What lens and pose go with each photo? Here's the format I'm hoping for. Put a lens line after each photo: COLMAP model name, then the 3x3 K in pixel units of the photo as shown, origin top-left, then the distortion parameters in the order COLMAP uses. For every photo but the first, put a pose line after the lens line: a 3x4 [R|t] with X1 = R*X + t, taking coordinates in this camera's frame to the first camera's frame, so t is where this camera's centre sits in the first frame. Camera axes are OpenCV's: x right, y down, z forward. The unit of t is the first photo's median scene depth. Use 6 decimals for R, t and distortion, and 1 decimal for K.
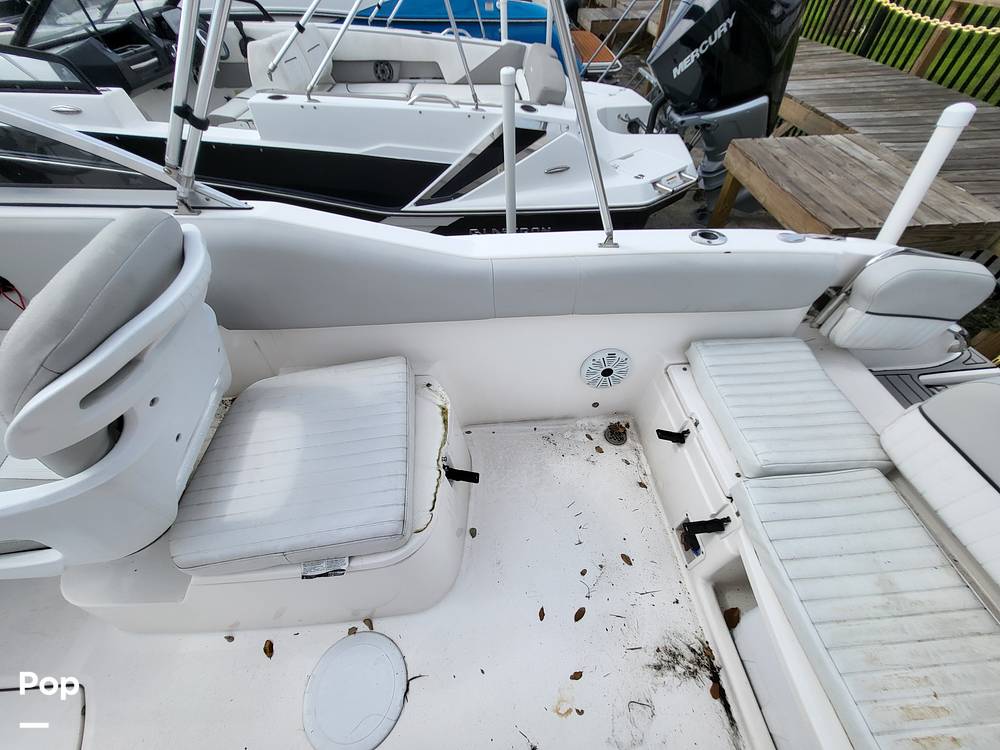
lens RADIAL K [[392.9, 0, 497.7], [0, 392.9, 374.5], [0, 0, 1]] dist [0.000335, -0.000129]
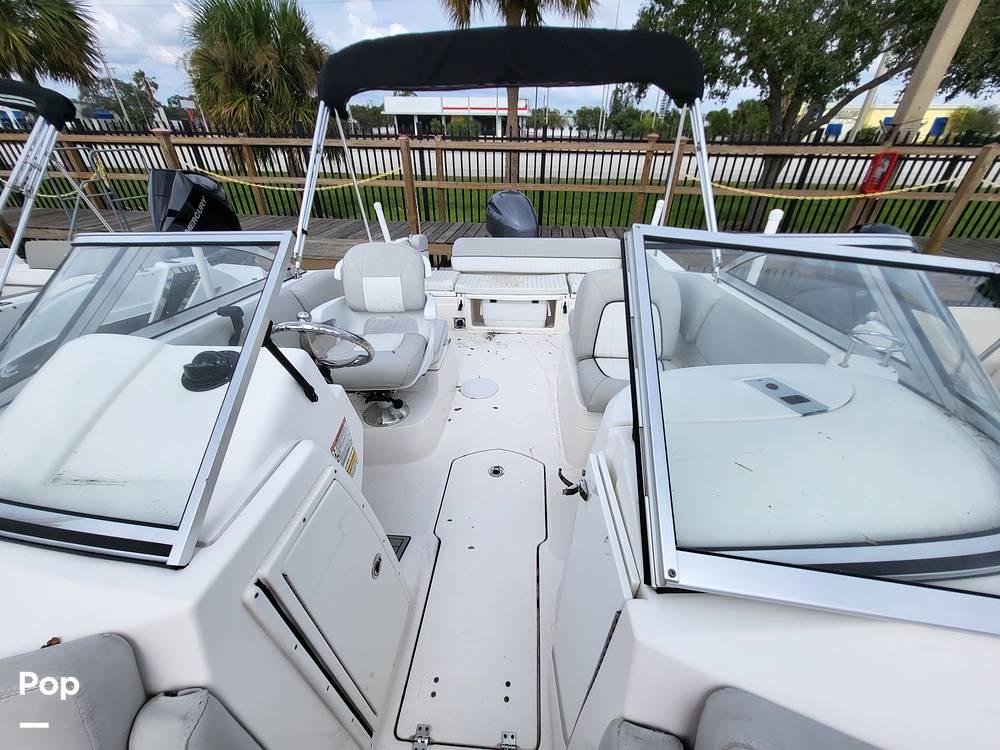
lens RADIAL K [[392.9, 0, 502.0], [0, 392.9, 374.3], [0, 0, 1]] dist [0.000335, -0.000129]
pose [[0.137865, -0.495074, 0.857843, -1.835584], [0.734615, 0.632044, 0.246701, 0.143336], [-0.664330, 0.596173, 0.450826, -0.258710]]
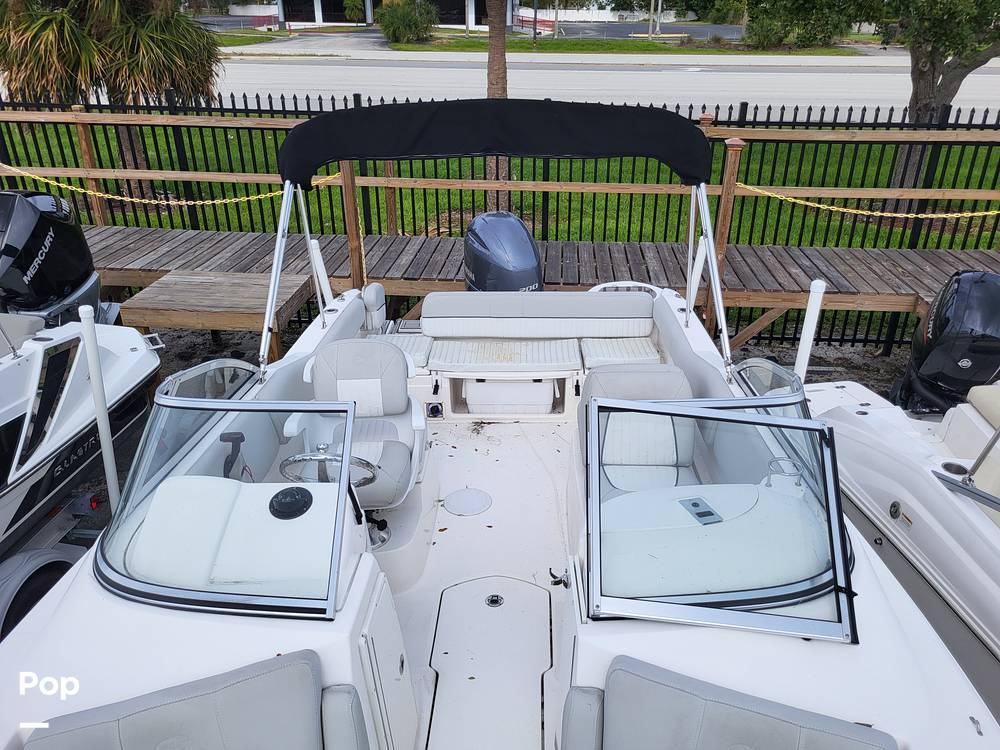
lens RADIAL K [[765.5, 0, 513.6], [0, 765.5, 381.1], [0, 0, 1]] dist [0.032888, -0.016018]
pose [[0.093294, -0.405113, 0.909494, -2.686346], [0.739386, 0.639953, 0.209208, -0.195353], [-0.666787, 0.652949, 0.359239, -0.743038]]
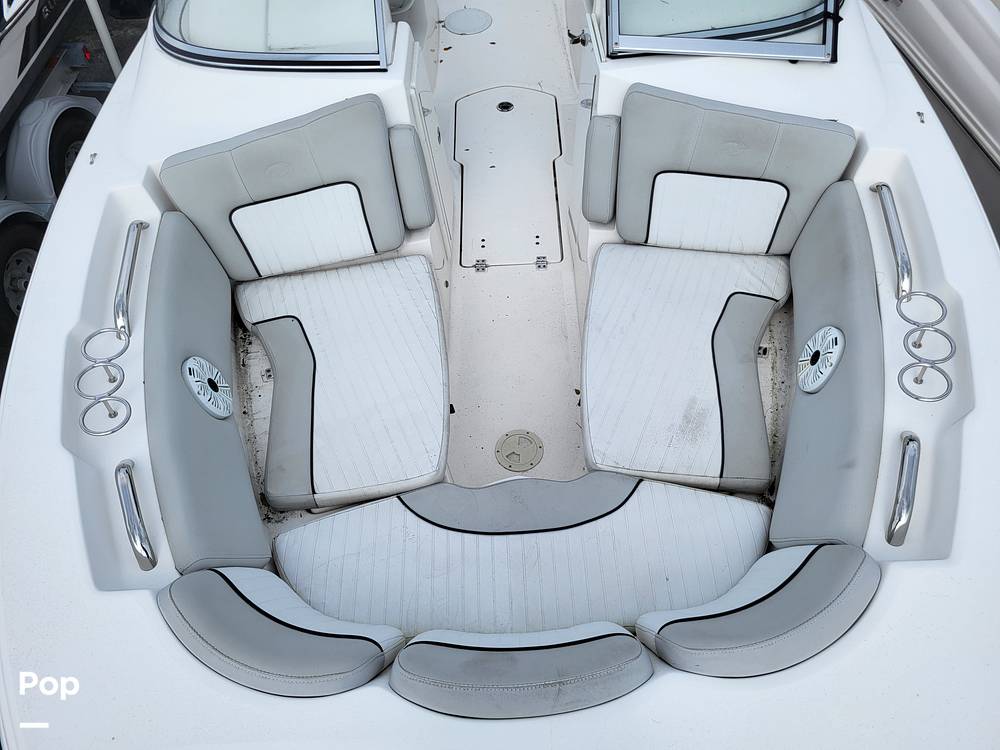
lens RADIAL K [[765.5, 0, 507.4], [0, 765.5, 377.5], [0, 0, 1]] dist [0.032888, -0.016018]
pose [[0.043892, -0.800187, 0.598142, -3.084837], [0.760737, 0.414859, 0.499170, -0.214160], [-0.647574, 0.433120, 0.626941, -0.638062]]
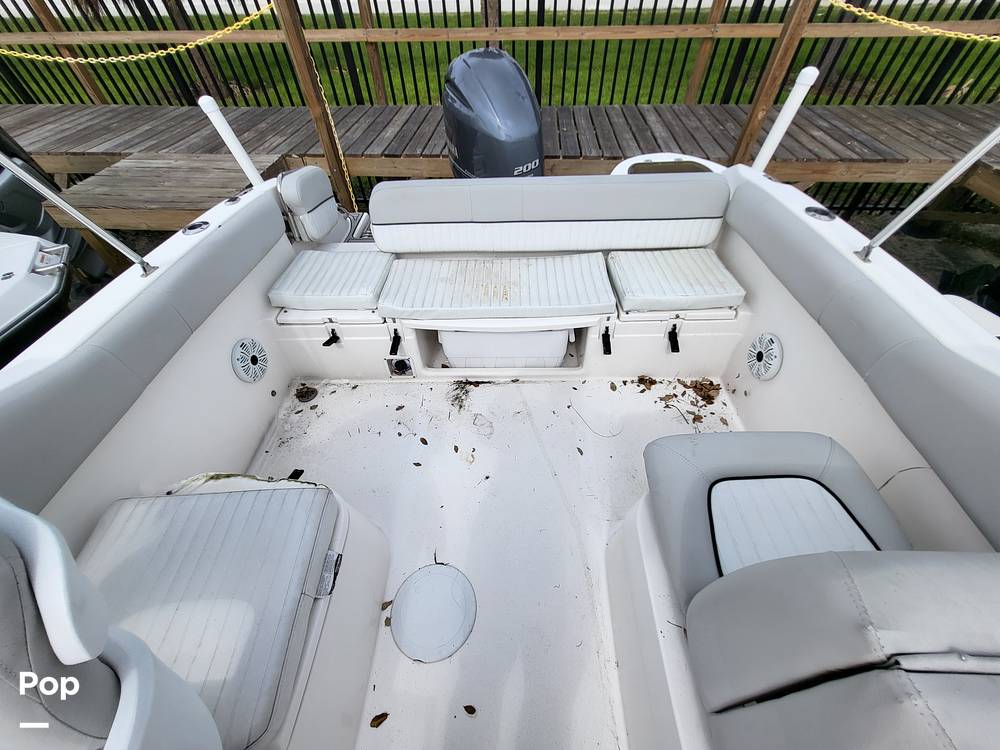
lens RADIAL K [[392.9, 0, 499.9], [0, 392.9, 377.0], [0, 0, 1]] dist [0.000335, -0.000129]
pose [[0.098432, -0.722668, 0.684150, -0.461814], [0.757148, 0.500522, 0.419767, 0.078667], [-0.645785, 0.476685, 0.596434, -0.120952]]
